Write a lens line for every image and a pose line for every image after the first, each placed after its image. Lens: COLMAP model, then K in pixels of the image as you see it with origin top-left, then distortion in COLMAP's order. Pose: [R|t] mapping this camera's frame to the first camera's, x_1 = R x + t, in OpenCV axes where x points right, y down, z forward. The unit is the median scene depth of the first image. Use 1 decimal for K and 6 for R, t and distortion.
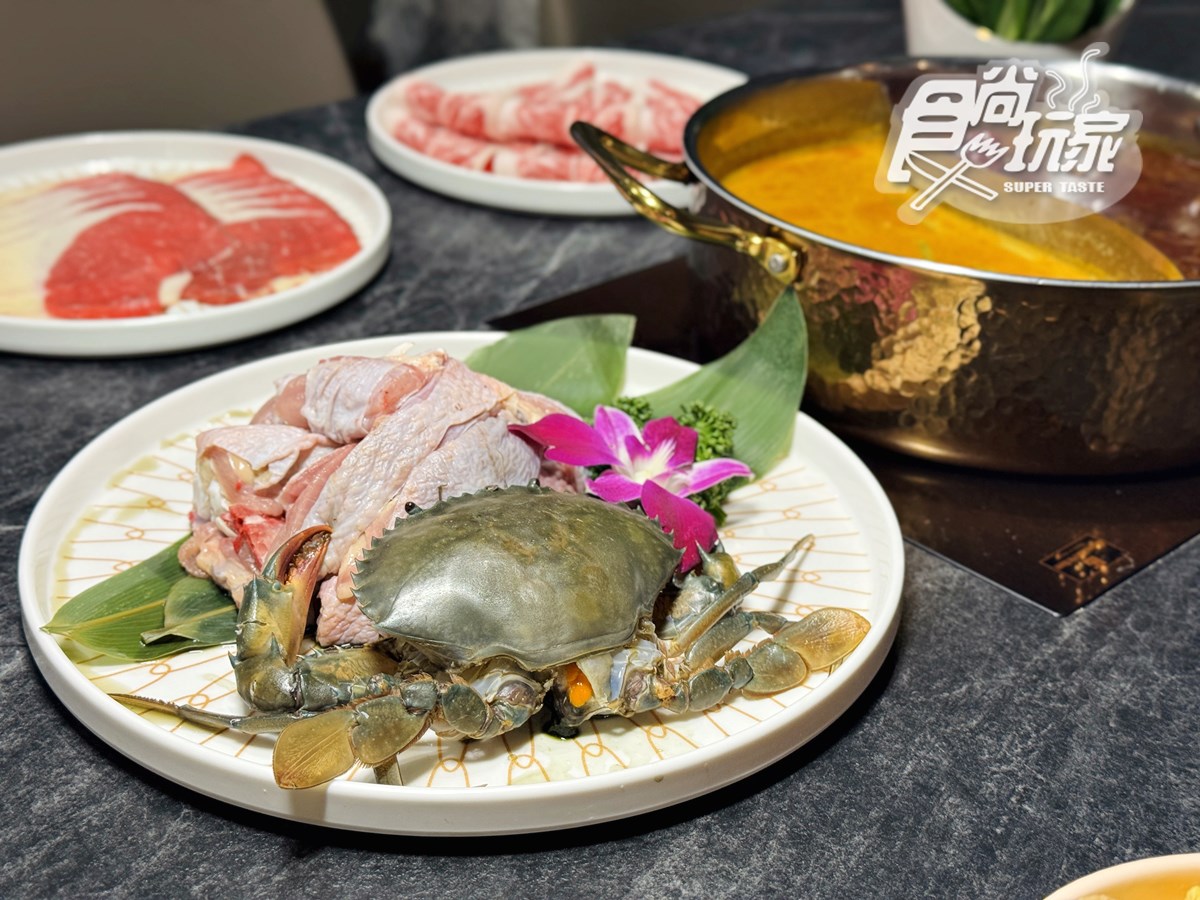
lens RADIAL K [[1710.8, 0, 600.0], [0, 1710.8, 450.0], [0, 0, 1]] dist [0.174585, -0.318347]
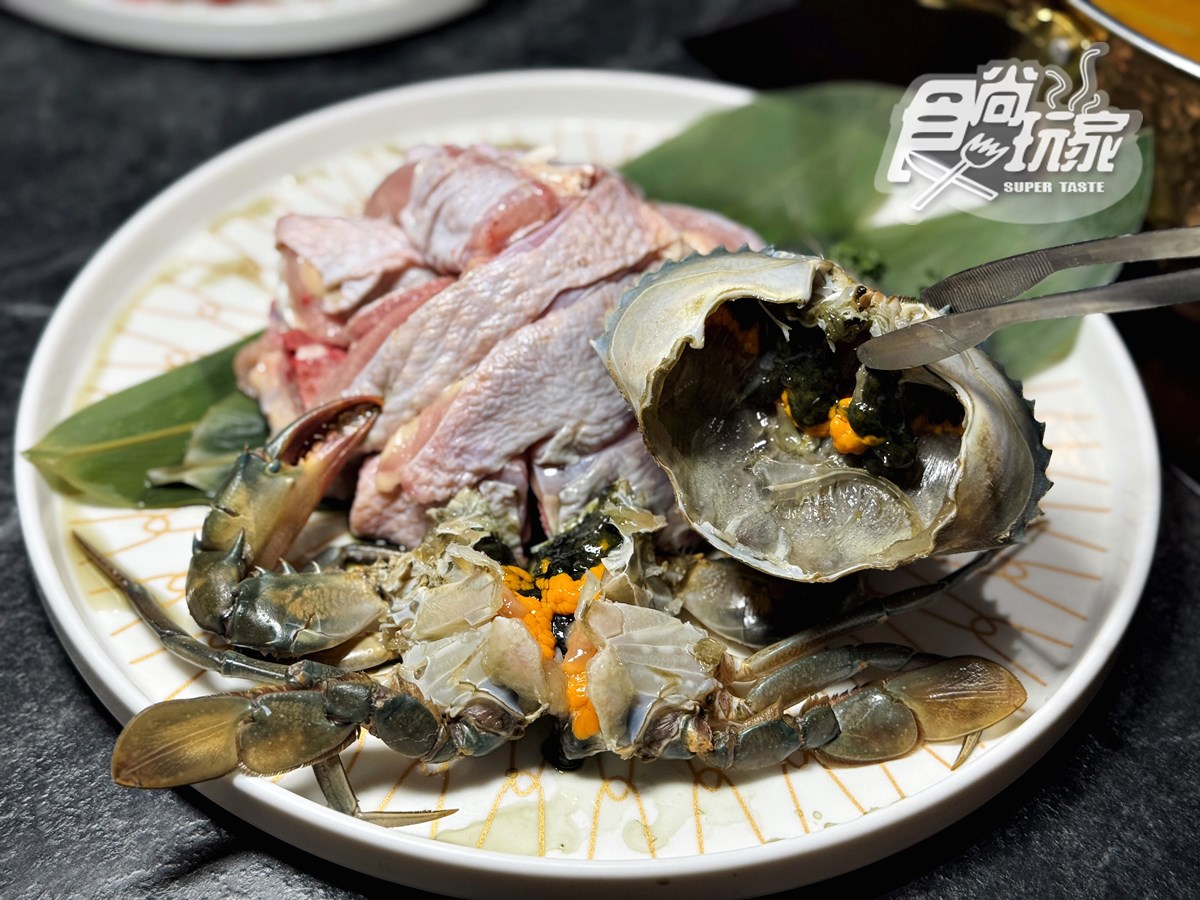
lens RADIAL K [[1710.8, 0, 600.0], [0, 1710.8, 450.0], [0, 0, 1]] dist [0.174585, -0.318347]
pose [[0.948673, 0.232276, -0.214632, 0.107879], [-0.163431, 0.941079, 0.296076, -0.175965], [0.270757, -0.245802, 0.930737, 0.292385]]
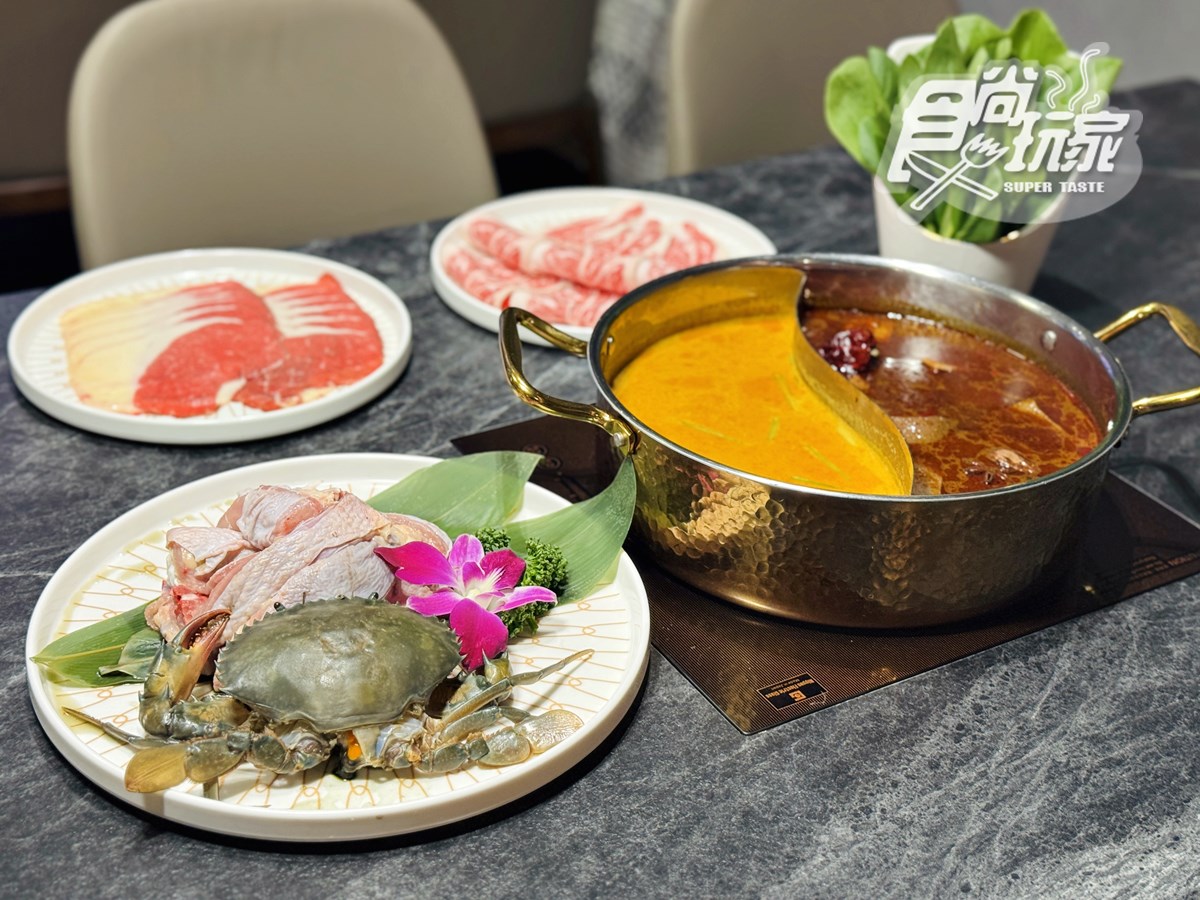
lens RADIAL K [[1710.8, 0, 600.0], [0, 1710.8, 450.0], [0, 0, 1]] dist [0.174585, -0.318347]
pose [[0.979192, 0.108889, -0.171249, 0.382627], [-0.105905, 0.994023, 0.026495, -0.161259], [0.173111, -0.007808, 0.984871, -0.384411]]
